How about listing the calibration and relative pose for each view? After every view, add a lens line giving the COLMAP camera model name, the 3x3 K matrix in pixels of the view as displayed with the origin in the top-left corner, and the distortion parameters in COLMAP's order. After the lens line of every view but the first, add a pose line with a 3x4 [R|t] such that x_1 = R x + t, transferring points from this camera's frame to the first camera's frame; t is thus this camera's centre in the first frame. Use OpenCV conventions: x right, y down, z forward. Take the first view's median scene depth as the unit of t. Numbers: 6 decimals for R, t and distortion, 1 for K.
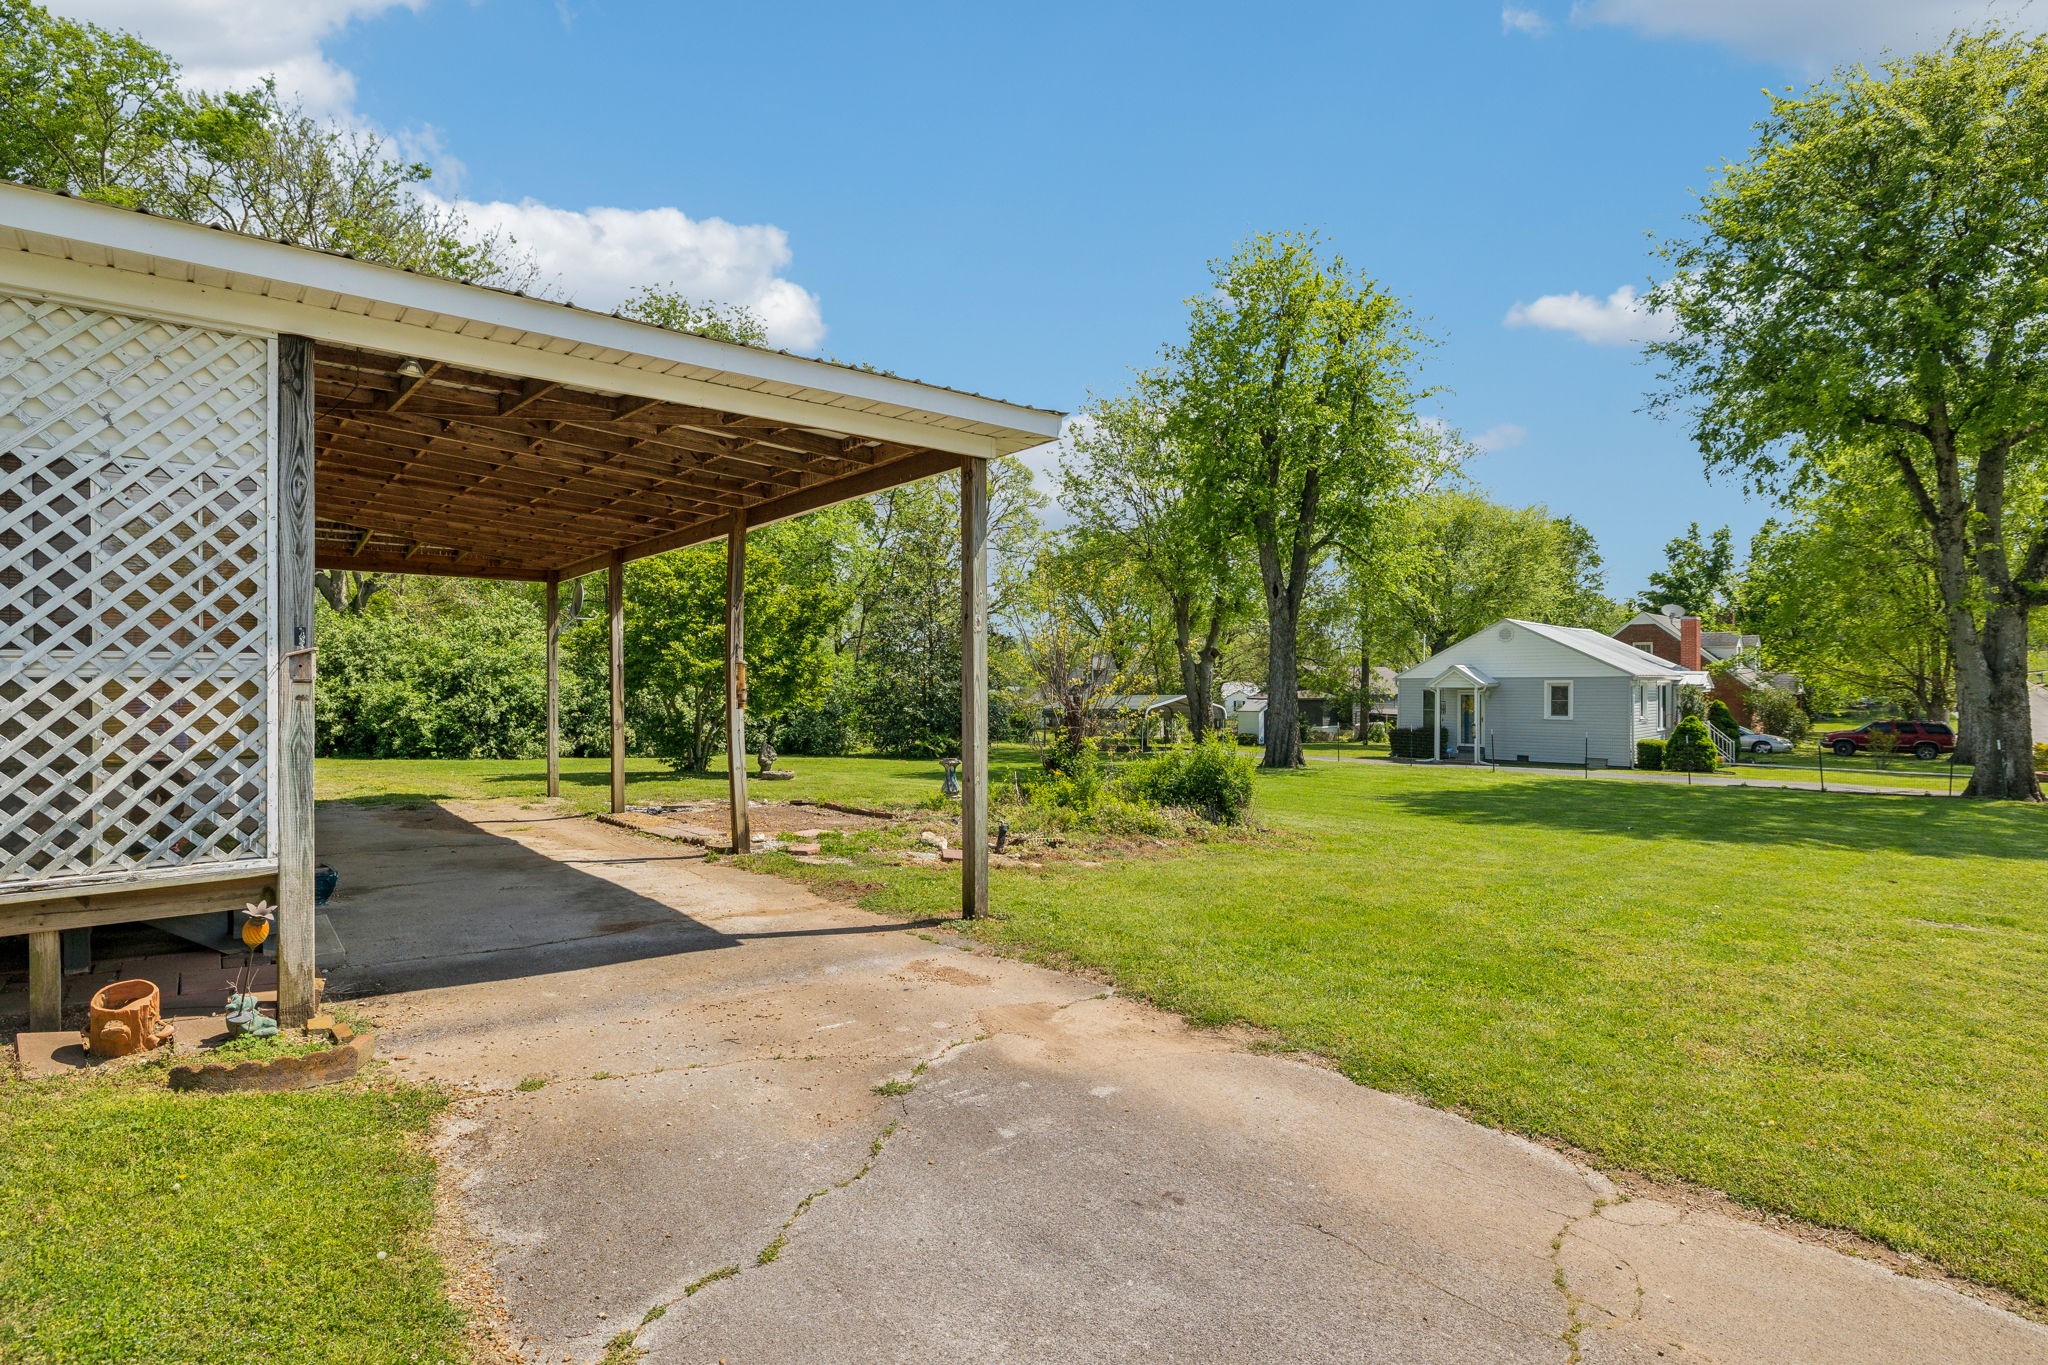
lens RADIAL K [[1003.2, 0, 1016.8], [0, 1003.2, 690.8], [0, 0, 1]] dist [-0.006669, -0.001033]
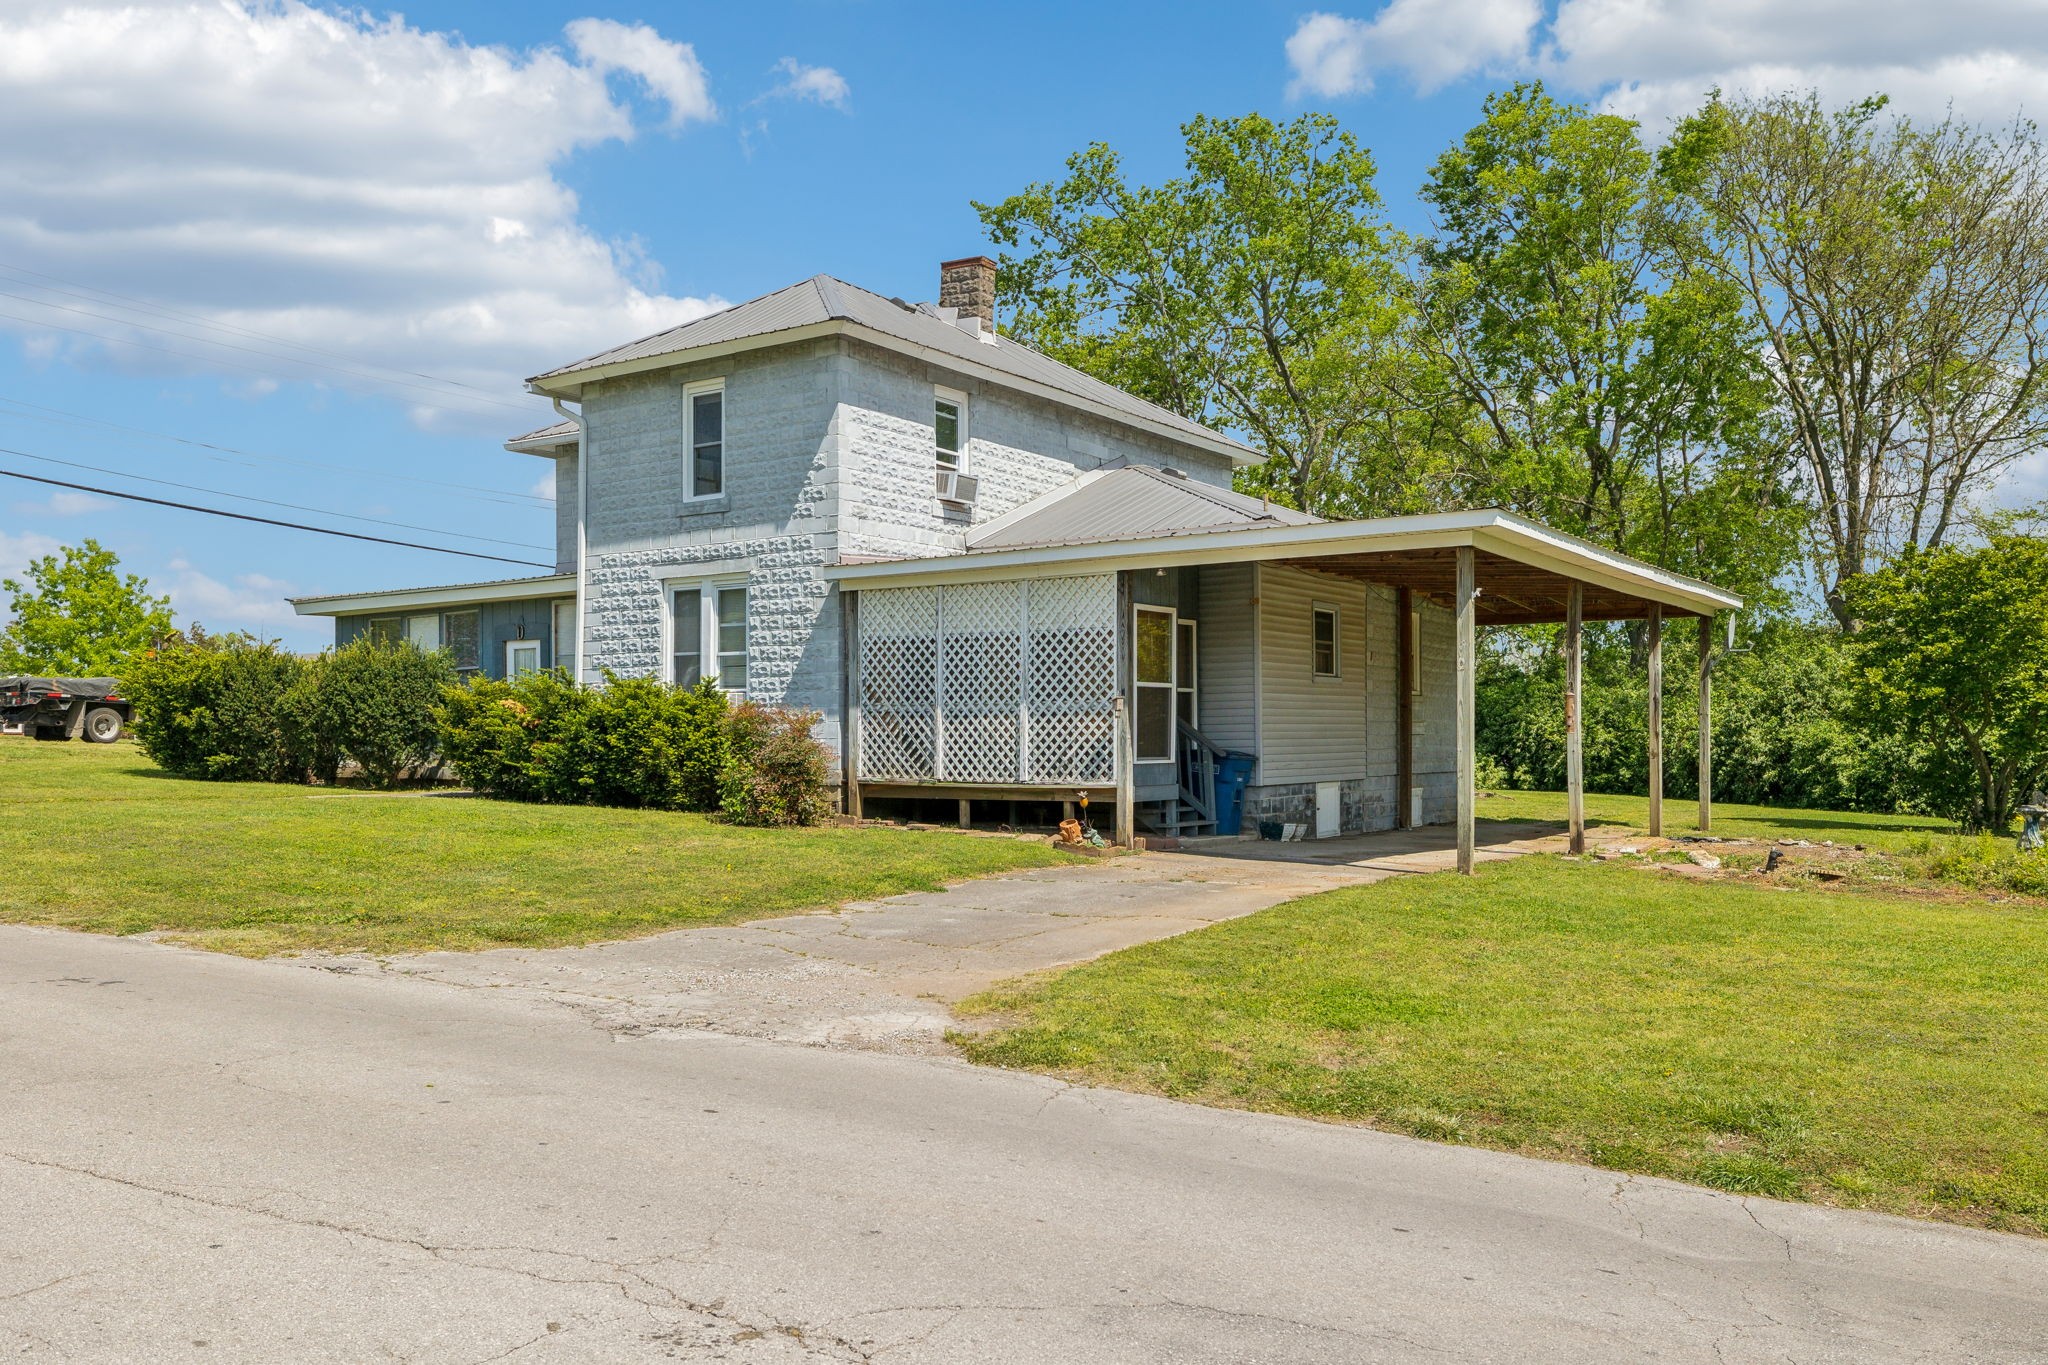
lens RADIAL K [[1707.1, 0, 1082.4], [0, 1707.1, 745.4], [0, 0, 1]] dist [0.011610, -0.014248]
pose [[0.302195, 0.004423, -0.953236, 3.328377], [-0.007155, 0.999972, 0.002372, 0.068584], [0.953219, 0.006104, 0.302218, -0.373936]]
